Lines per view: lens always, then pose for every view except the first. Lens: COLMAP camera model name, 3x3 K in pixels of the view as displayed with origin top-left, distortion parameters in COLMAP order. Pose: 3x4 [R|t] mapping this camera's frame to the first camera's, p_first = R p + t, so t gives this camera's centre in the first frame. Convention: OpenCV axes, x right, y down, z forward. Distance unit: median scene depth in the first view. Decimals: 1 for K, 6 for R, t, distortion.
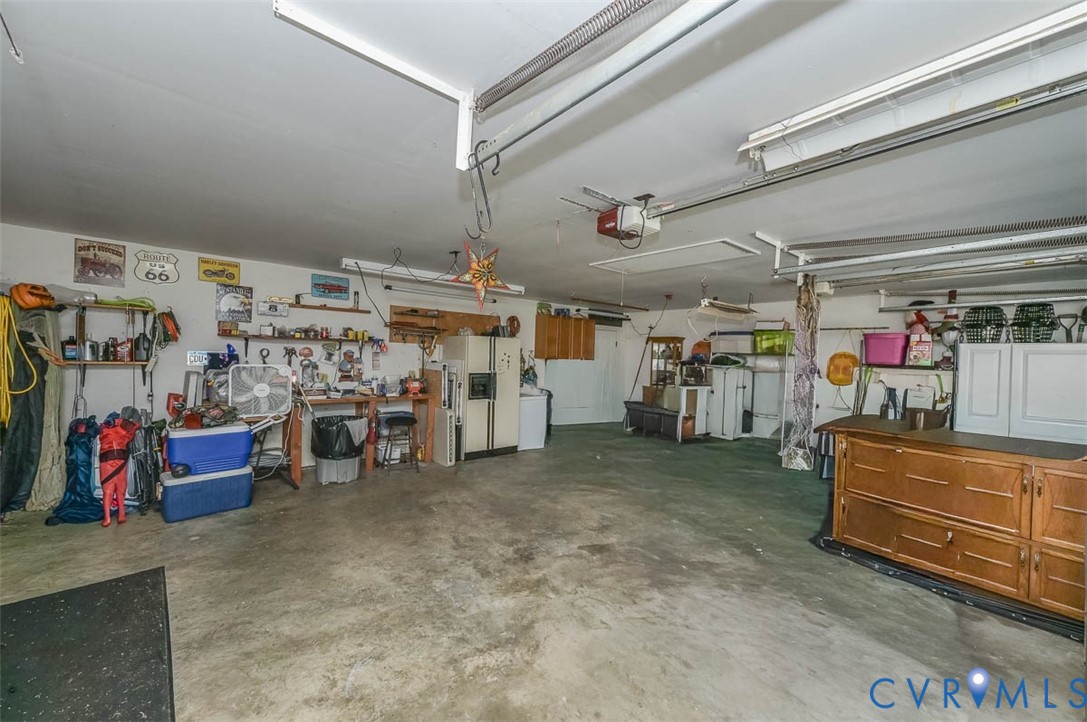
lens RADIAL K [[437.2, 0, 543.4], [0, 437.2, 348.8], [0, 0, 1]] dist [0.021806, 0.000097]
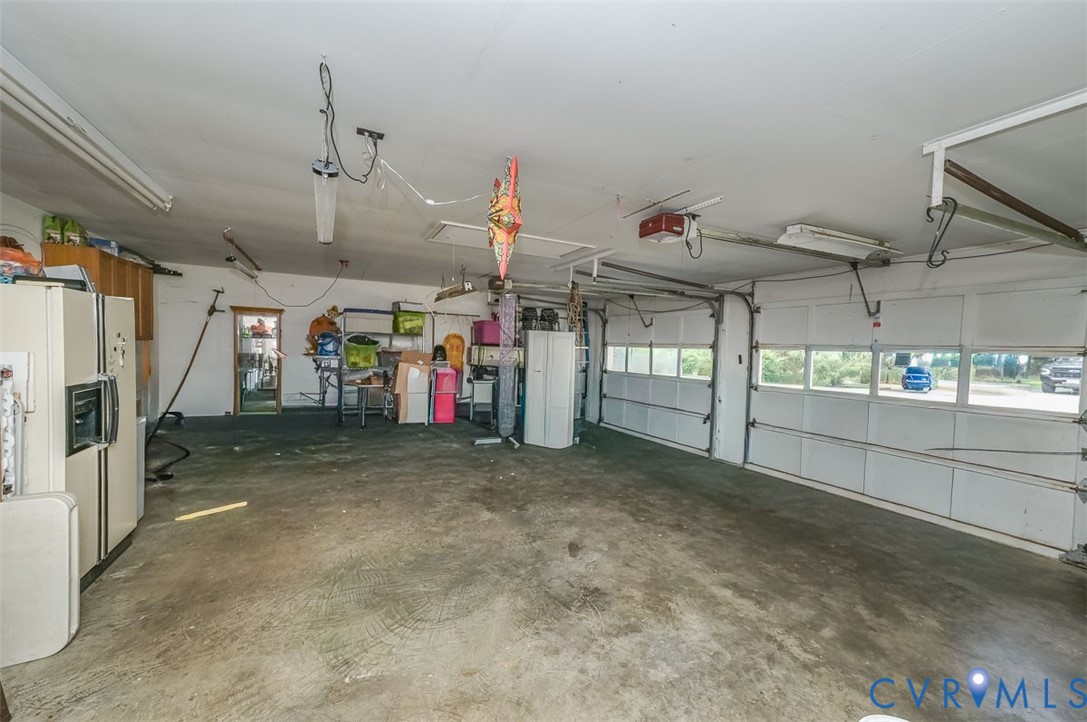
lens RADIAL K [[437.2, 0, 543.4], [0, 437.2, 348.8], [0, 0, 1]] dist [0.021806, 0.000097]
pose [[0.205682, -0.030961, 0.978129, -0.674692], [-0.036851, 0.998546, 0.039356, -0.010129], [-0.977925, -0.044140, 0.204242, 0.743642]]
